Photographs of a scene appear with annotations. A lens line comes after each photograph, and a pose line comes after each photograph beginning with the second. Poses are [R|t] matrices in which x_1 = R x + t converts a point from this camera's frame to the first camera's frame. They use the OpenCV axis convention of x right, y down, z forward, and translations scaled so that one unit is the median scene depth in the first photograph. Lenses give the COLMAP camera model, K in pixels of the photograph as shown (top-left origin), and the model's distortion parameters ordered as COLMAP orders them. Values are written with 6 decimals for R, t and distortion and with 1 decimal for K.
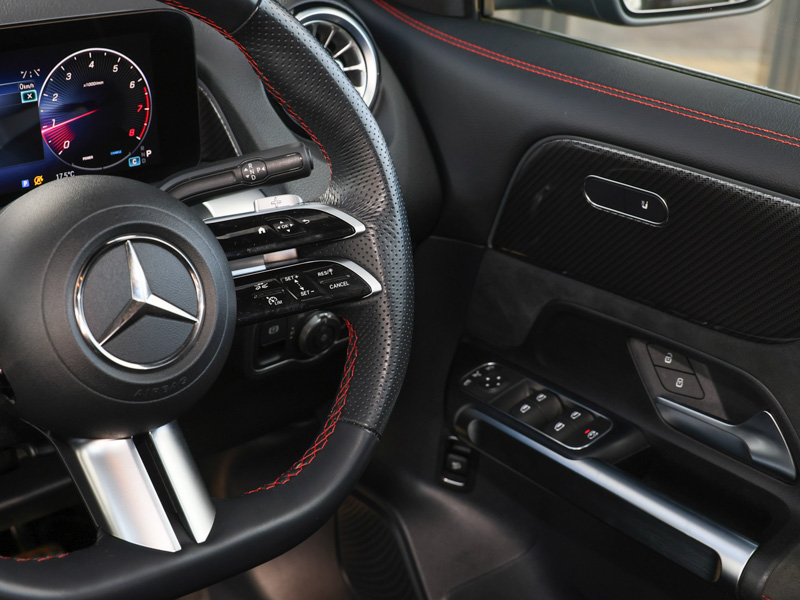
lens RADIAL K [[1250.9, 0, 400.0], [0, 1250.9, 300.0], [0, 0, 1]] dist [-0.020387, -0.019837]
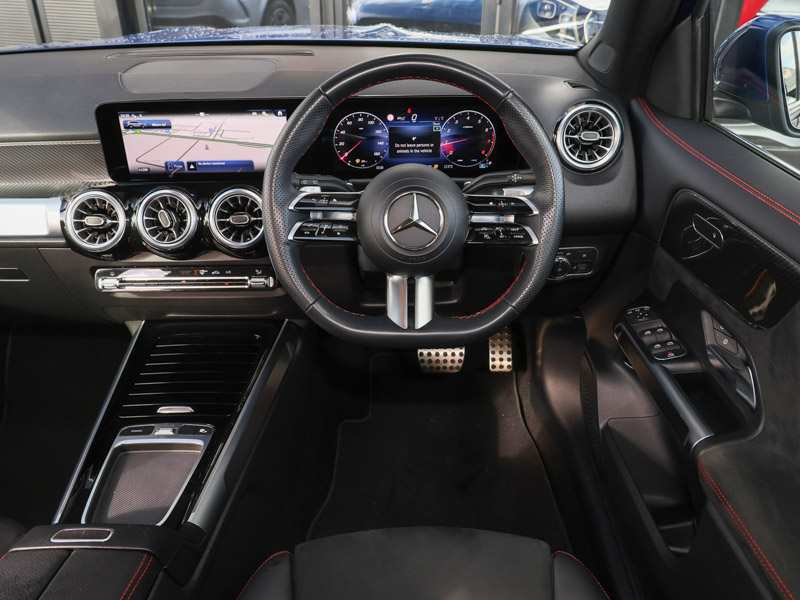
lens RADIAL K [[643.3, 0, 400.0], [0, 643.3, 300.0], [0, 0, 1]] dist [-0.000580, -0.000920]
pose [[0.795204, 0.271769, -0.542027, 0.409977], [-0.226086, 0.962359, 0.150833, -0.027849], [0.562616, 0.002602, 0.826714, -0.000802]]
